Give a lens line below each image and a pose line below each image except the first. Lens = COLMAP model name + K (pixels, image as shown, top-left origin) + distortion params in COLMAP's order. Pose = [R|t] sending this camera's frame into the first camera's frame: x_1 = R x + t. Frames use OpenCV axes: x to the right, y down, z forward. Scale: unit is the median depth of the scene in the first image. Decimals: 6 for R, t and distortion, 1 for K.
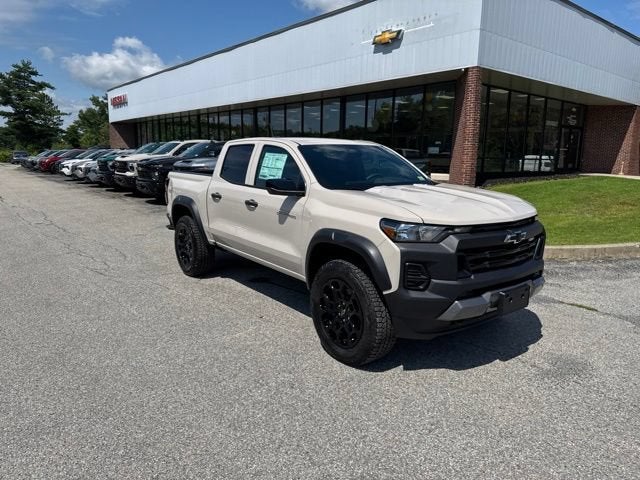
lens RADIAL K [[451.8, 0, 327.1], [0, 451.8, 236.6], [0, 0, 1]] dist [0.024406, -0.029717]
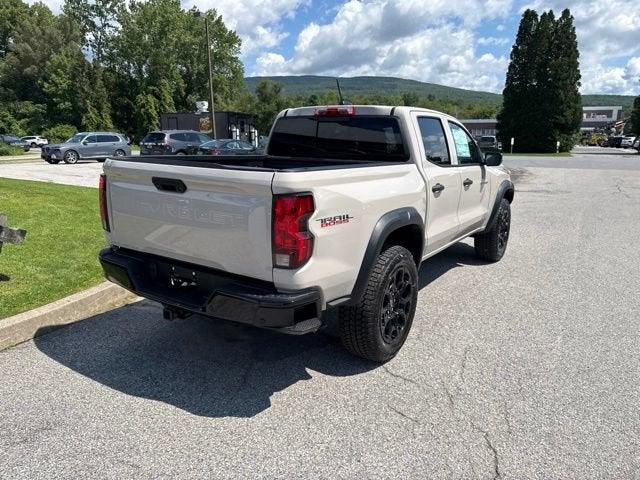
lens RADIAL K [[451.8, 0, 324.8], [0, 451.8, 242.7], [0, 0, 1]] dist [0.024406, -0.029717]
pose [[-0.336273, -0.220252, 0.915647, -0.848979], [0.144856, 0.948601, 0.281378, -0.232678], [-0.930557, 0.227257, -0.287084, 1.374838]]
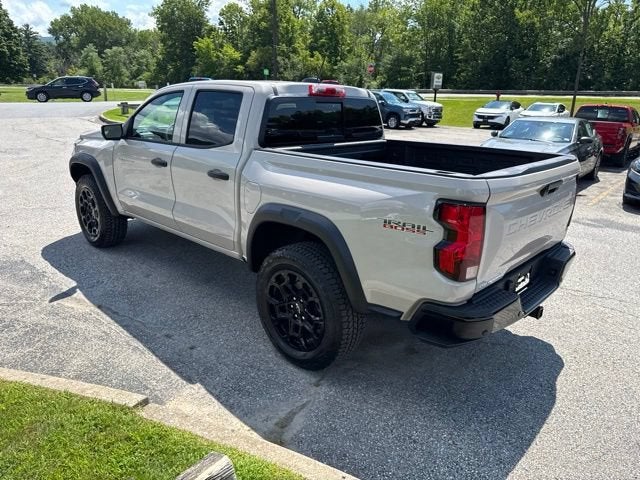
lens RADIAL K [[451.8, 0, 323.0], [0, 451.8, 240.4], [0, 0, 1]] dist [0.024406, -0.029717]
pose [[-0.986886, 0.019931, -0.160182, -0.024461], [-0.057257, 0.884595, 0.462831, -0.338997], [0.150921, 0.465934, -0.871854, 1.785426]]
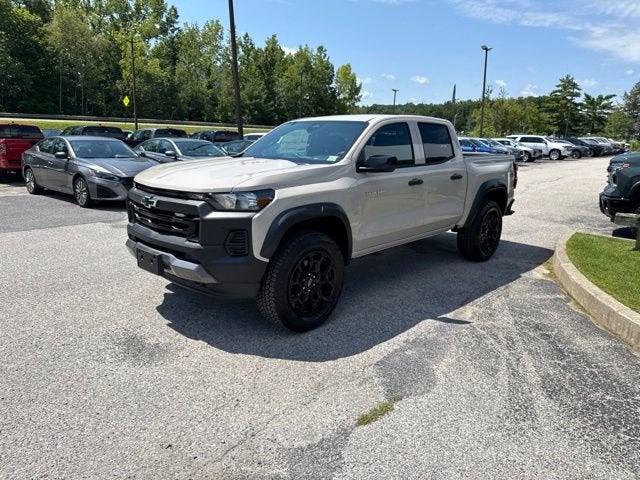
lens RADIAL K [[454.7, 0, 325.8], [0, 454.7, 238.3], [0, 0, 1]] dist [0.030550, -0.037370]
pose [[0.165494, 0.214509, -0.962599, 0.941534], [-0.200538, 0.962986, 0.180118, -0.118190], [0.965607, 0.163229, 0.202386, 0.735451]]
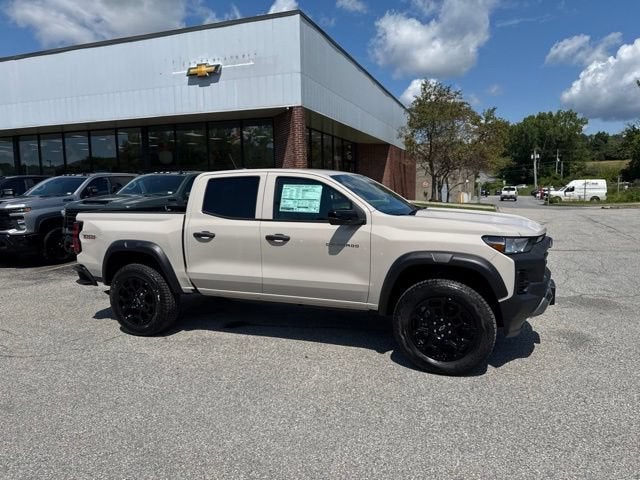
lens RADIAL K [[451.8, 0, 324.6], [0, 451.8, 239.3], [0, 0, 1]] dist [0.024406, -0.029717]
pose [[0.864094, -0.085852, 0.495955, -0.473659], [0.117788, 0.992476, -0.033417, -0.024574], [-0.489354, 0.087293, 0.867705, 0.120928]]
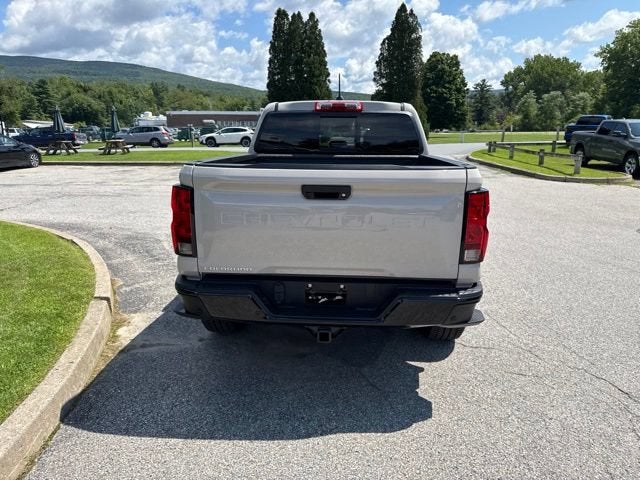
lens RADIAL K [[451.8, 0, 325.0], [0, 451.8, 242.6], [0, 0, 1]] dist [0.024406, -0.029717]
pose [[-0.756975, -0.160381, 0.633456, -0.616980], [0.107434, 0.925673, 0.362749, -0.288947], [-0.644551, 0.342646, -0.683482, 1.682260]]
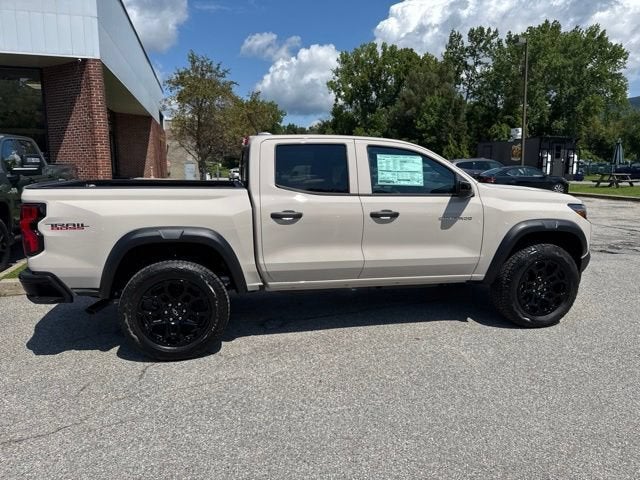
lens RADIAL K [[451.8, 0, 323.3], [0, 451.8, 245.8], [0, 0, 1]] dist [0.024406, -0.029717]
pose [[0.416642, -0.165603, 0.893860, -0.841466], [0.159585, 0.981322, 0.107421, -0.108073], [-0.894954, 0.097891, 0.435287, 0.642670]]
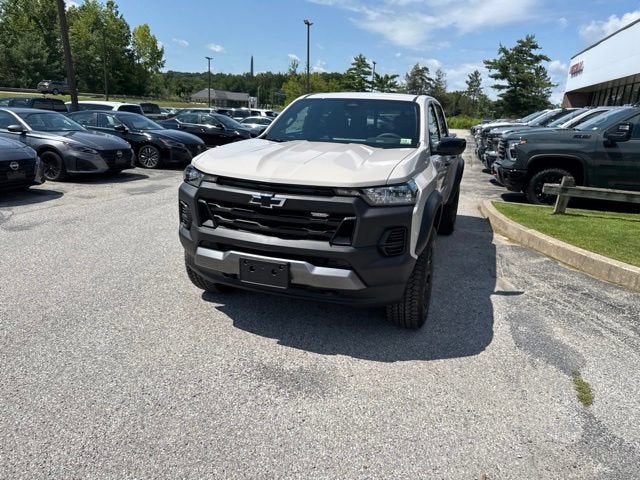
lens RADIAL K [[454.7, 0, 327.2], [0, 454.7, 241.9], [0, 0, 1]] dist [0.030550, -0.037370]
pose [[0.552475, 0.242016, -0.797622, 0.729669], [-0.189555, 0.968327, 0.162516, -0.052501], [0.811690, 0.061407, 0.580851, 0.367479]]
